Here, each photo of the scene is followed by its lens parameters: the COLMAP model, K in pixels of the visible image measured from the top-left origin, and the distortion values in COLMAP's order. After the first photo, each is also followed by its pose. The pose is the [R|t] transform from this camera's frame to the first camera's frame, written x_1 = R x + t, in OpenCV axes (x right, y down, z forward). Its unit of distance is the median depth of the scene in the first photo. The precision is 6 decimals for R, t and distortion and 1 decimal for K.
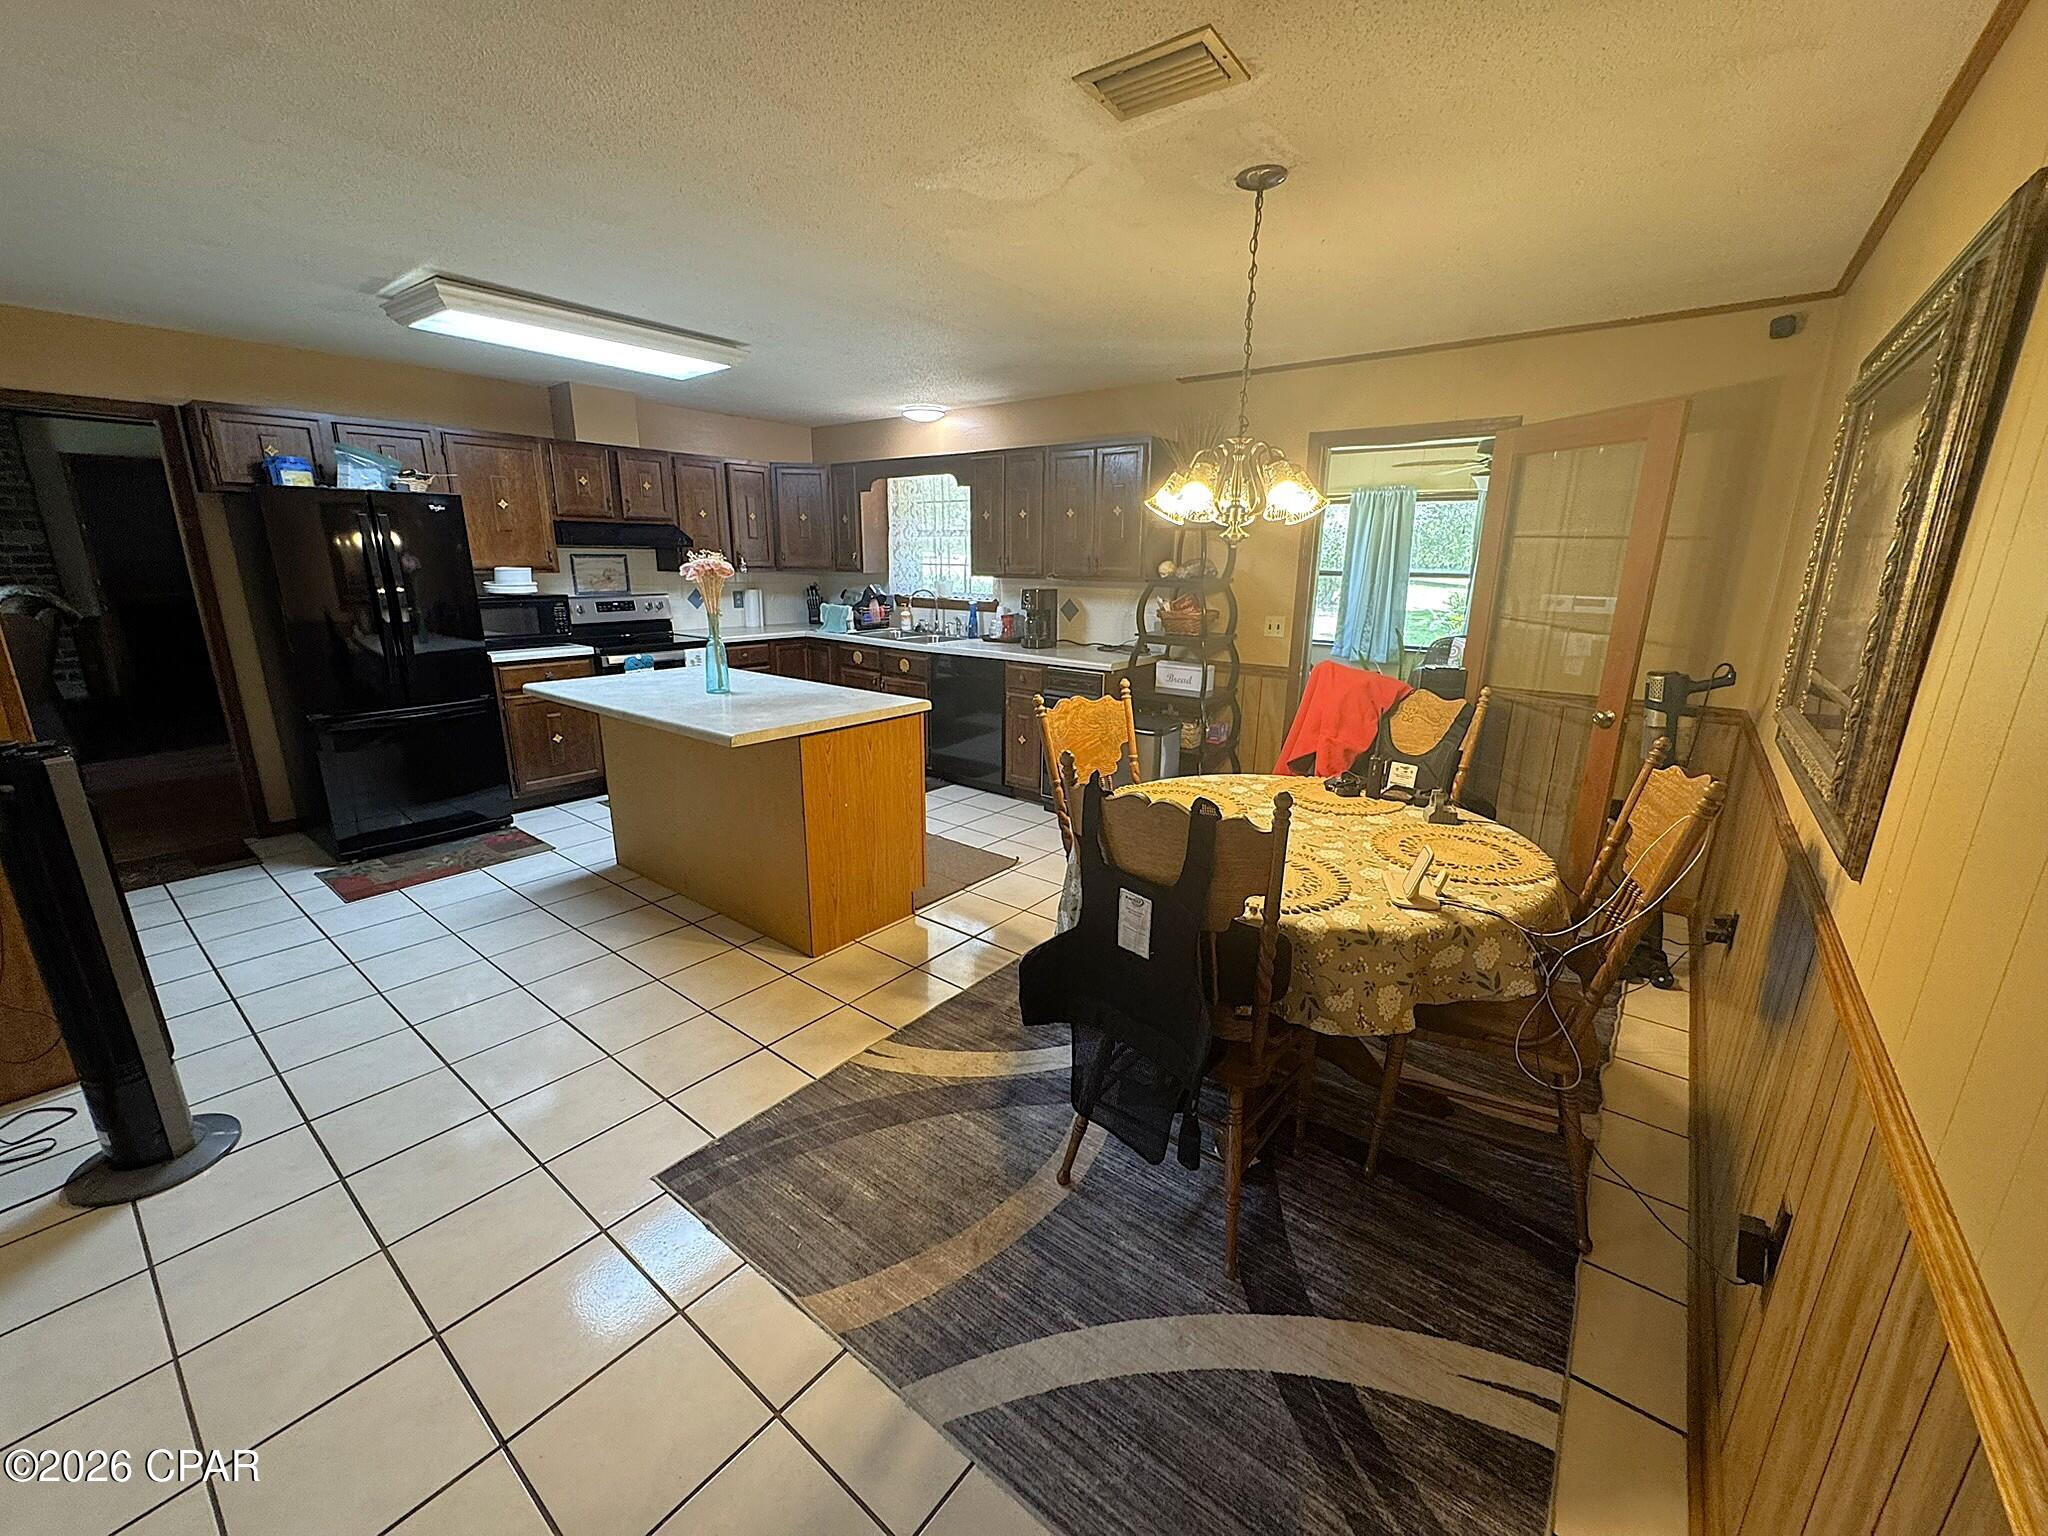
lens RADIAL K [[811.8, 0, 1024.0], [0, 811.8, 768.0], [0, 0, 1]] dist [-0.000135, -0.000029]
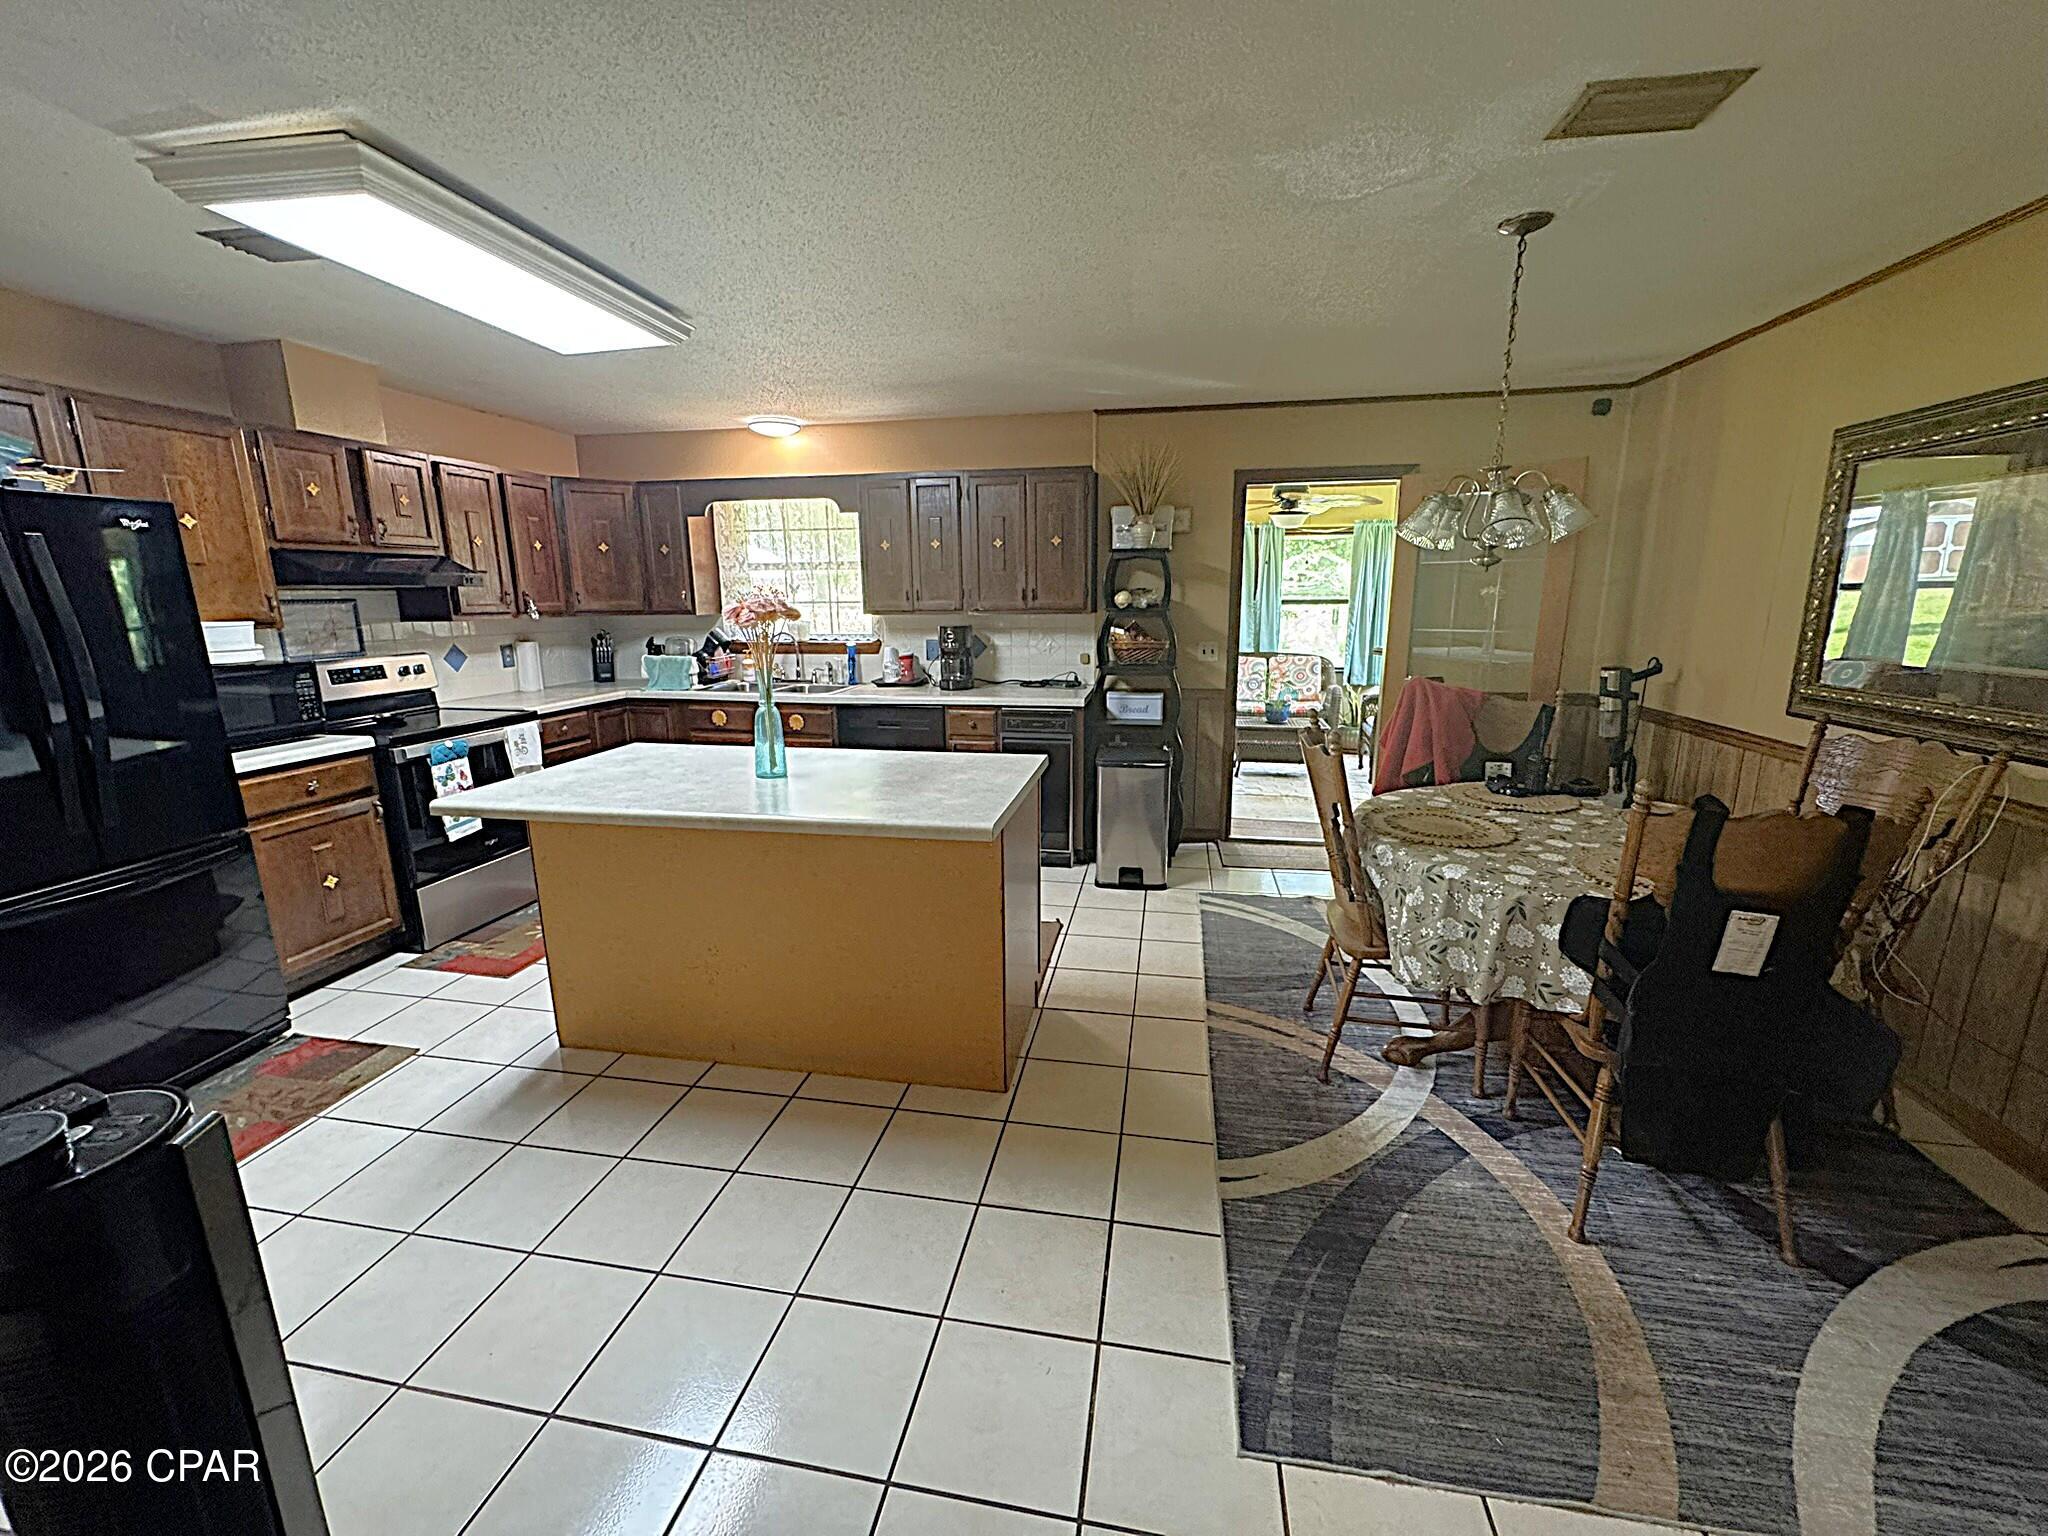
lens RADIAL K [[811.8, 0, 1024.0], [0, 811.8, 768.0], [0, 0, 1]] dist [-0.000135, -0.000029]
pose [[0.885307, -0.116945, 0.450061, -0.356219], [0.136091, 0.990643, -0.010291, -0.043061], [-0.444647, 0.070360, 0.892938, 0.167250]]
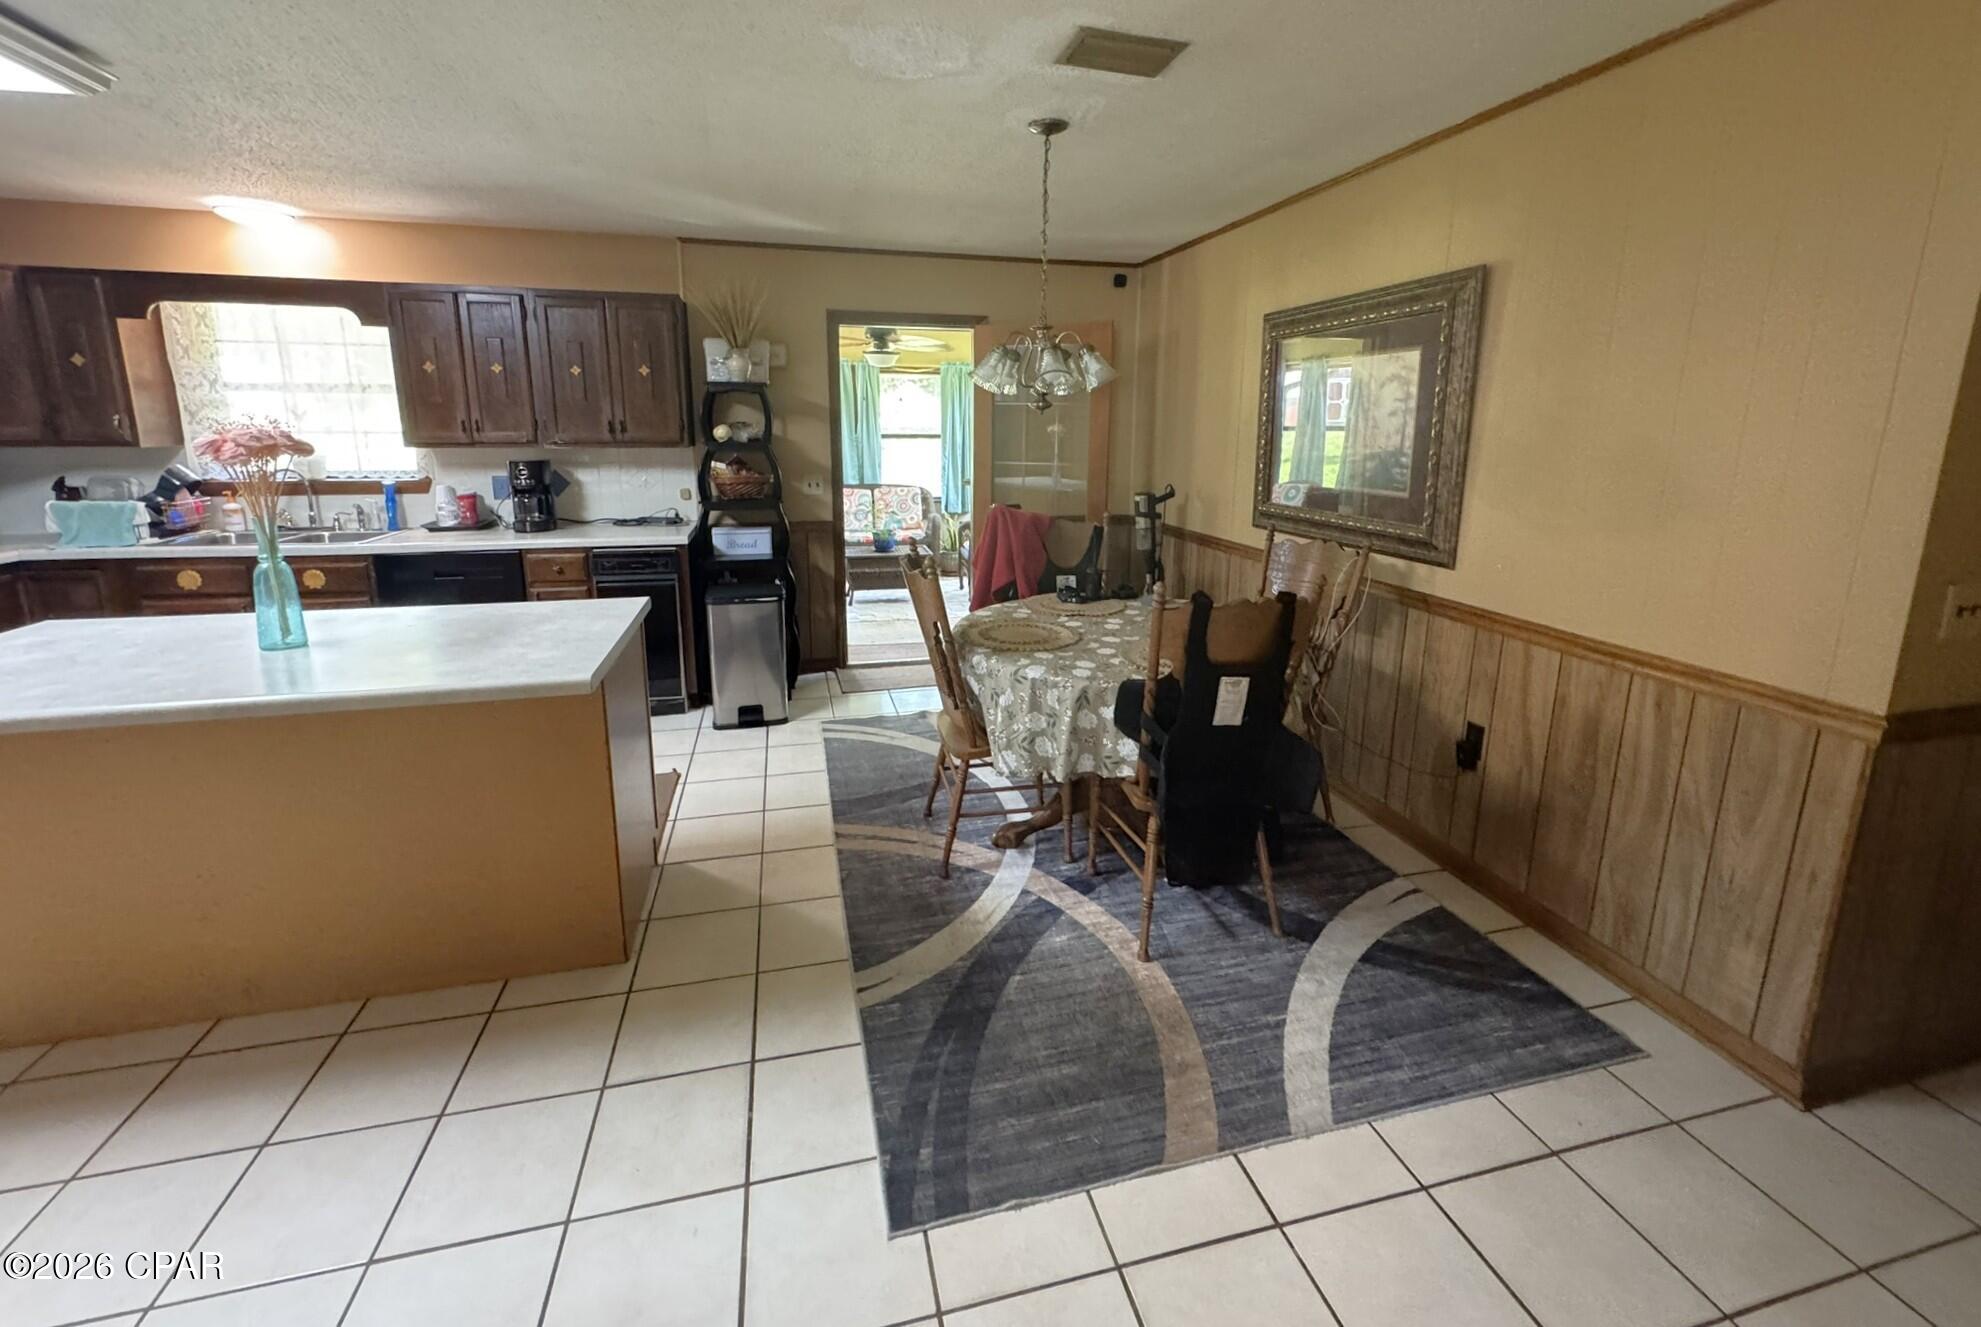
lens RADIAL K [[812.4, 0, 989.0], [0, 812.4, 582.3], [0, 0, 1]] dist [-0.002769, 0.000022]
pose [[0.612586, -0.157832, 0.774485, -0.362899], [0.200604, 0.978822, 0.040804, -0.042037], [-0.764523, 0.130369, 0.631275, 0.152758]]
